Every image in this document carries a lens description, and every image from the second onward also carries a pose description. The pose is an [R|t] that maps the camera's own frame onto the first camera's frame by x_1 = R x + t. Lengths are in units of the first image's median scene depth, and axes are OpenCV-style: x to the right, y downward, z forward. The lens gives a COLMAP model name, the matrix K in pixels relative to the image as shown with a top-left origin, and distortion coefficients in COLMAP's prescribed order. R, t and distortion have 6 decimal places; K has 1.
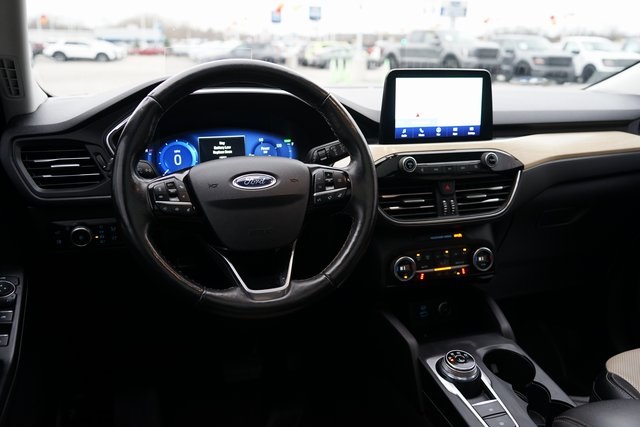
lens RADIAL K [[568.6, 0, 320.0], [0, 568.6, 213.5], [0, 0, 1]] dist [0.007602, 0.009688]
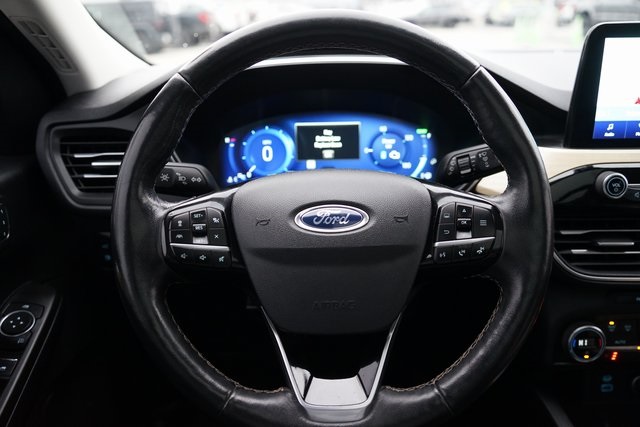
lens RADIAL K [[525.5, 0, 320.0], [0, 525.5, 213.5], [0, 0, 1]] dist [-0.033062, 0.006002]
pose [[0.947495, 0.087504, -0.307566, 0.035107], [-0.059738, 0.993335, 0.098578, -0.095032], [0.314142, -0.075028, 0.946407, 0.393912]]
